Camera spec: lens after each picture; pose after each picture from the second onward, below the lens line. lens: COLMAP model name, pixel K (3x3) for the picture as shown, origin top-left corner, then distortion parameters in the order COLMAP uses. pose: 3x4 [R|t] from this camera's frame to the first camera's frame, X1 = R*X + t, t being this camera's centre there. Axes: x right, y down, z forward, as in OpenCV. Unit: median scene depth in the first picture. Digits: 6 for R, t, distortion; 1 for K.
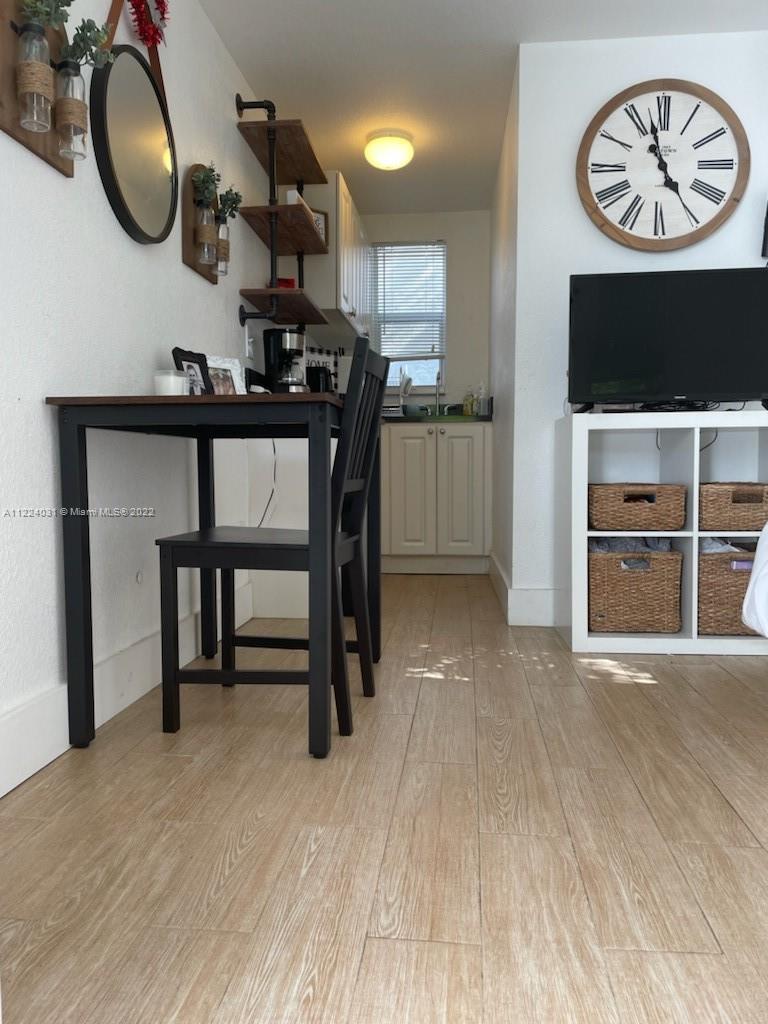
lens RADIAL K [[770.4, 0, 379.0], [0, 770.4, 510.3], [0, 0, 1]] dist [0.090471, -0.109460]
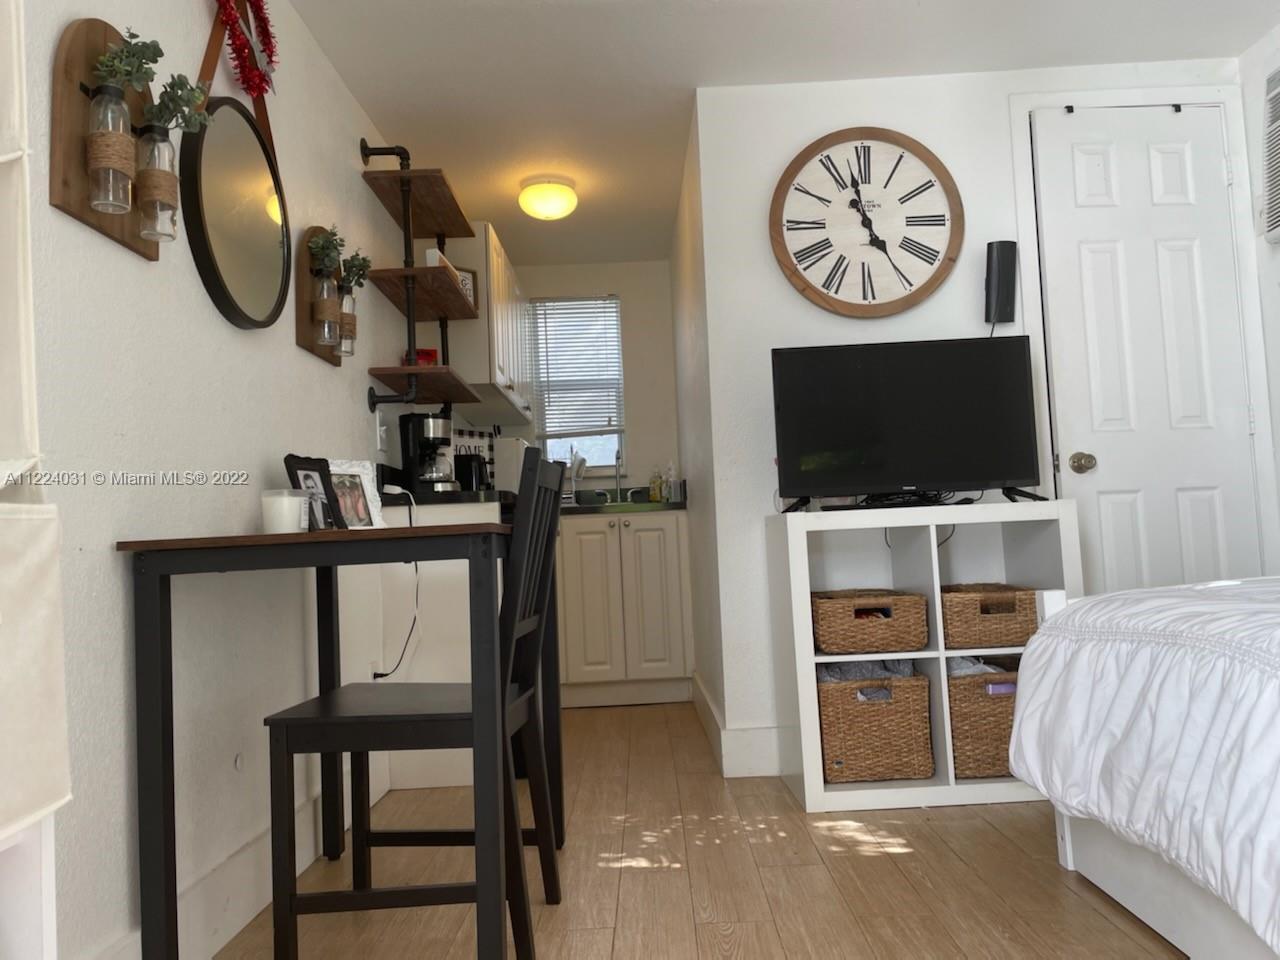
lens RADIAL K [[963.1, 0, 645.6], [0, 963.1, 484.3], [0, 0, 1]] dist [0.090471, -0.109460]
pose [[0.993436, -0.035324, 0.108799, -0.009917], [0.048129, 0.991916, -0.117412, -0.039843], [-0.103772, 0.121878, 0.987105, -0.002920]]
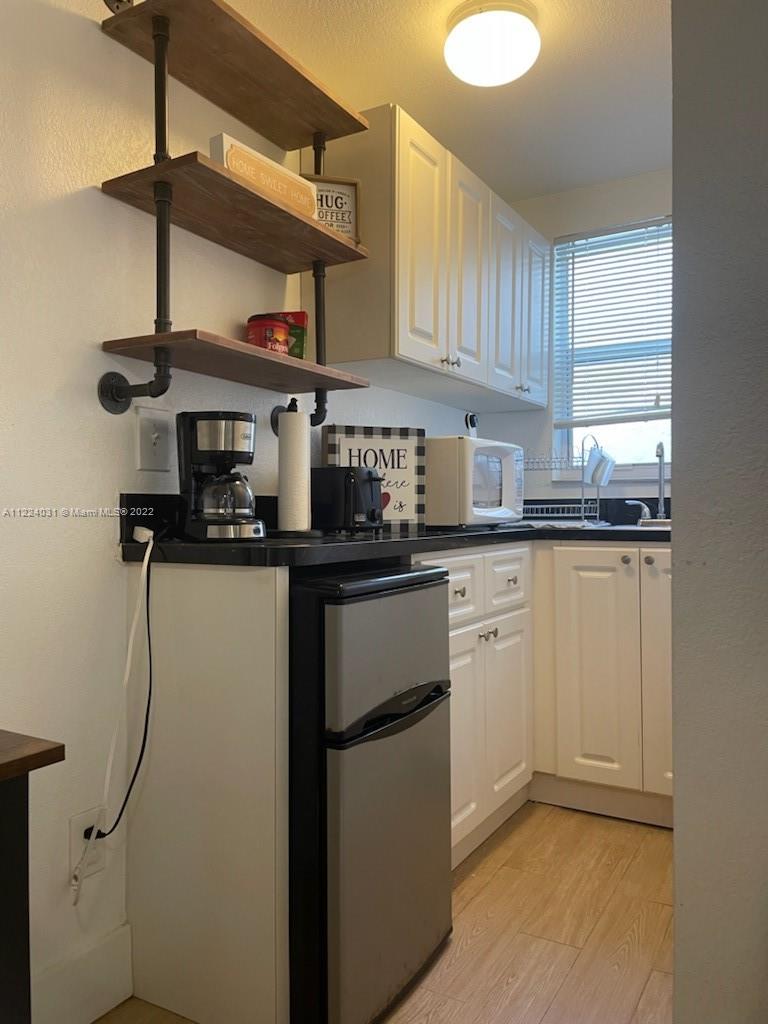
lens RADIAL K [[770.4, 0, 379.0], [0, 770.4, 510.3], [0, 0, 1]] dist [0.090471, -0.109460]
pose [[0.908199, -0.002182, -0.418534, 0.227172], [-0.017978, 0.998860, -0.044220, -0.180894], [0.418153, 0.047685, 0.907124, 0.717665]]
